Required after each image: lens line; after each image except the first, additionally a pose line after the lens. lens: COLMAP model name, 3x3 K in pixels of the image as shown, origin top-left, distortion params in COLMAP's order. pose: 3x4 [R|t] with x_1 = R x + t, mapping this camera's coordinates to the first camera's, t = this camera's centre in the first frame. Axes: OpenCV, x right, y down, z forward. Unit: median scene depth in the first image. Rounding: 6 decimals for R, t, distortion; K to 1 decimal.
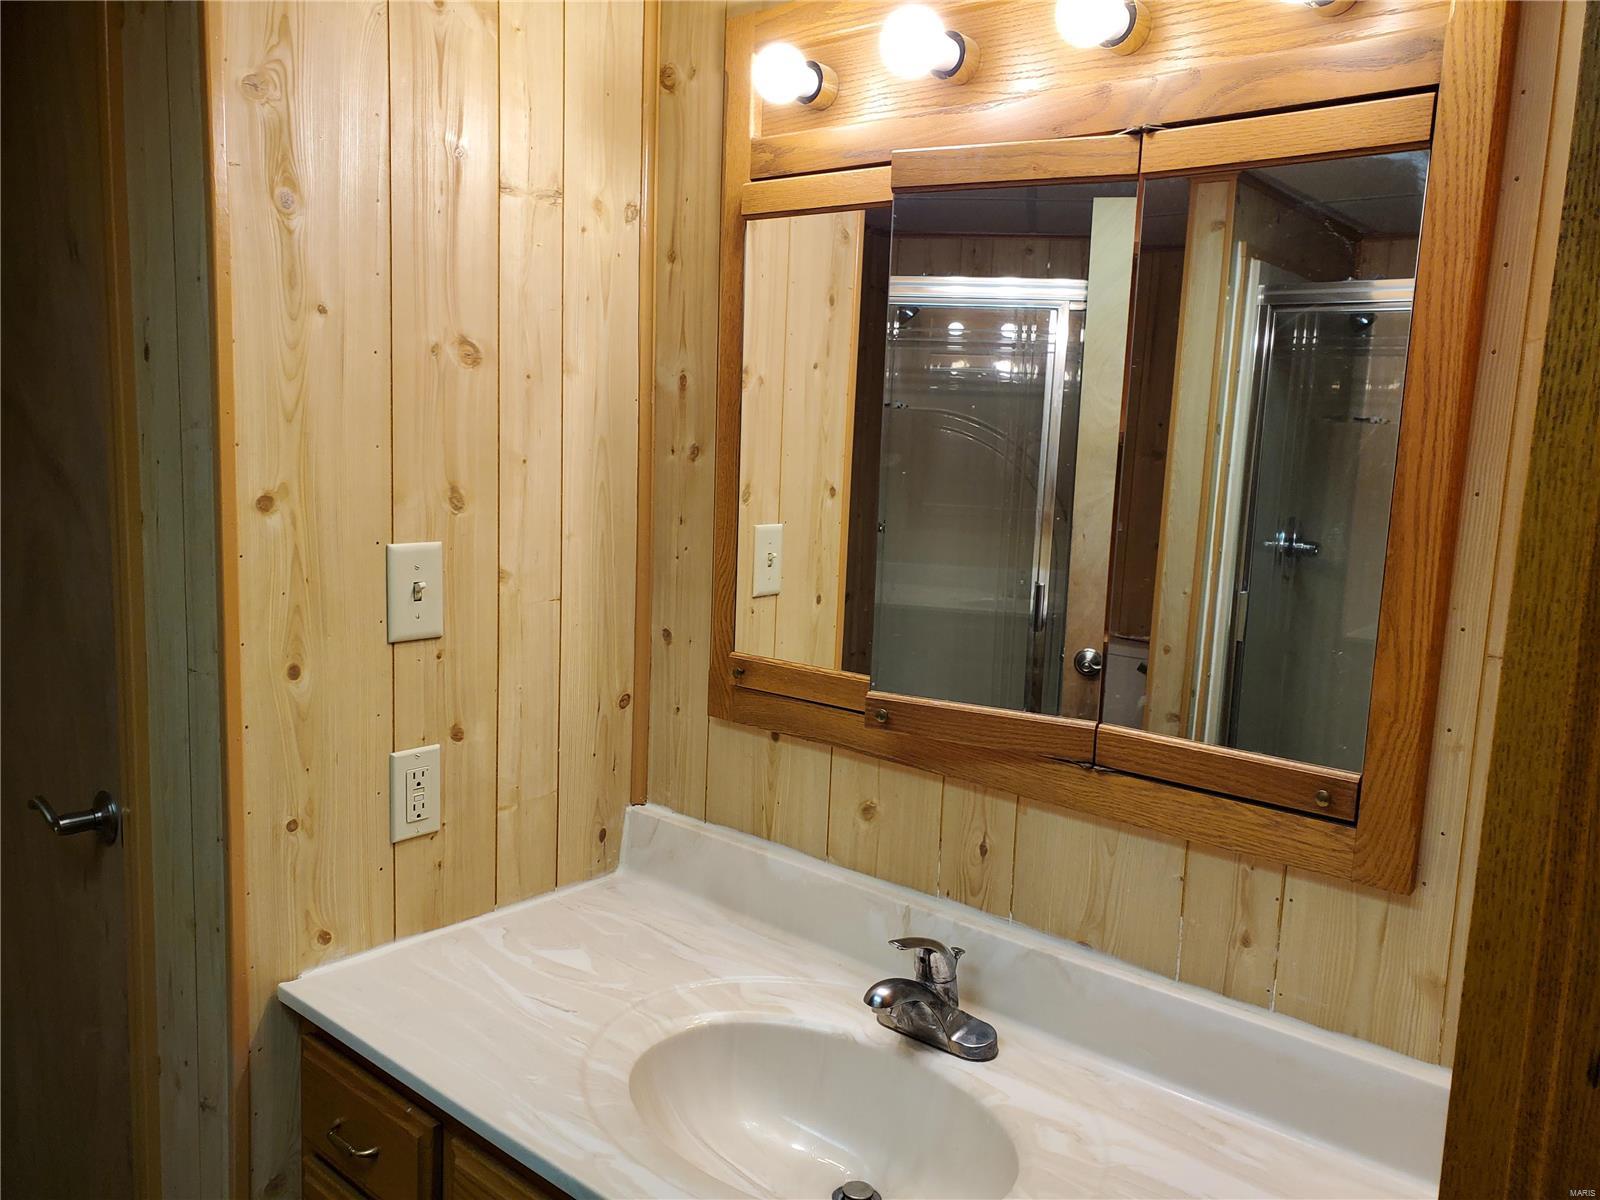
lens RADIAL K [[1236.2, 0, 792.6], [0, 1236.2, 609.8], [0, 0, 1]] dist [0.040276, -0.042521]
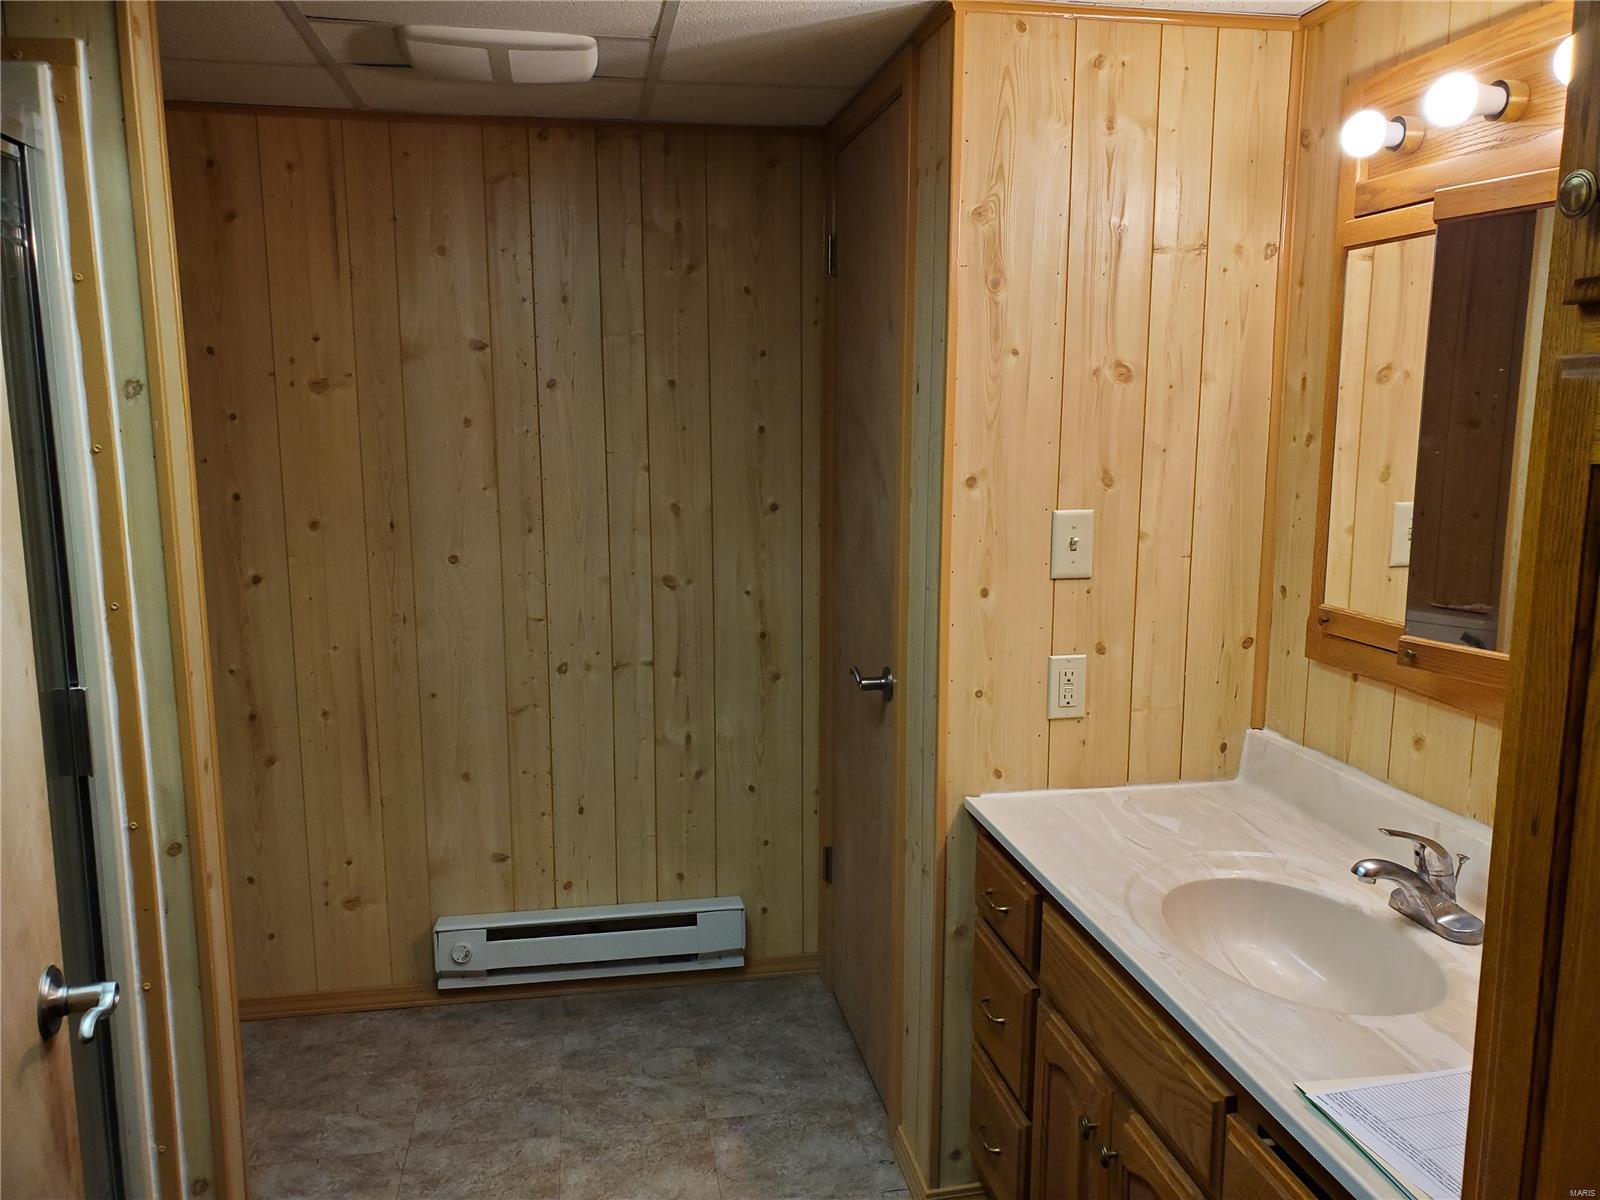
lens RADIAL K [[1236.2, 0, 793.2], [0, 1236.2, 602.1], [0, 0, 1]] dist [0.040276, -0.042521]
pose [[0.780440, 0.057491, -0.622582, 0.328268], [-0.059354, 0.998079, 0.017762, 0.044556], [0.622407, 0.023090, 0.782353, -0.301369]]
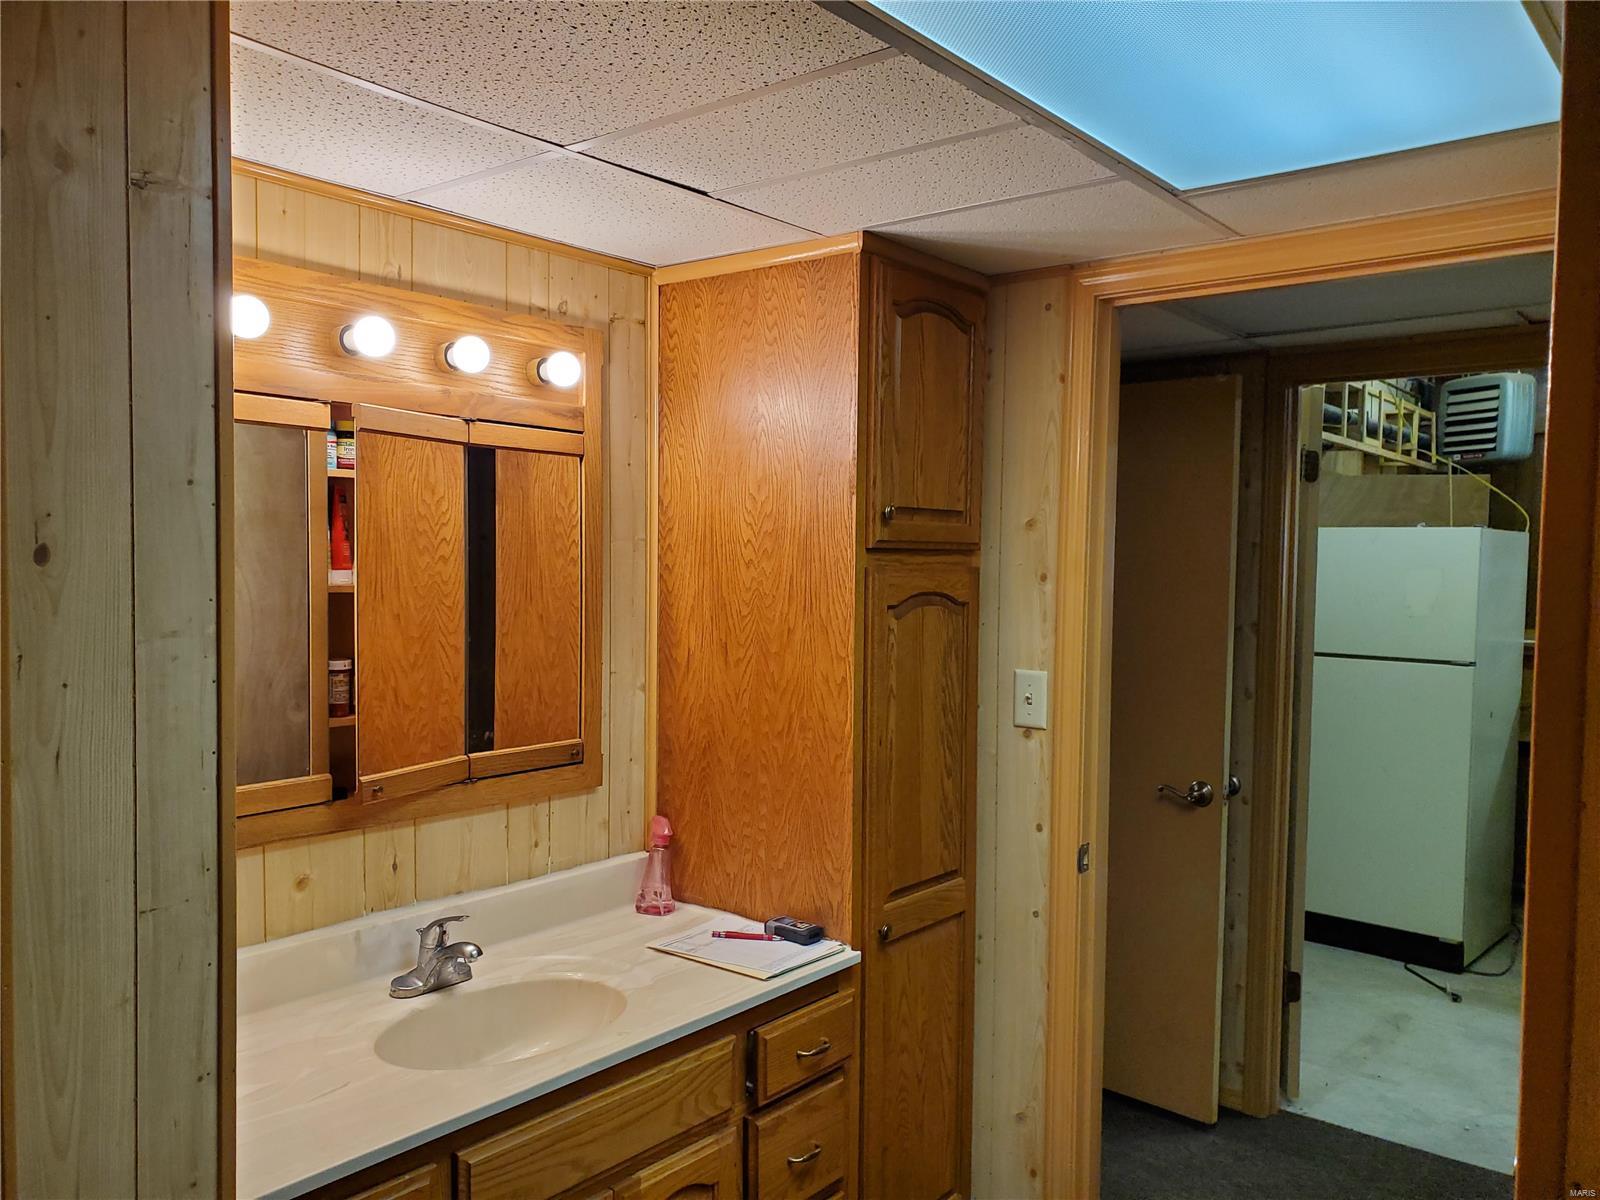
lens RADIAL K [[1236.2, 0, 805.1], [0, 1236.2, 606.7], [0, 0, 1]] dist [0.040276, -0.042521]
pose [[-0.006673, -0.086751, 0.996208, -1.224172], [0.138463, 0.986553, 0.086837, -0.163862], [-0.990345, 0.138517, 0.005429, 0.433146]]
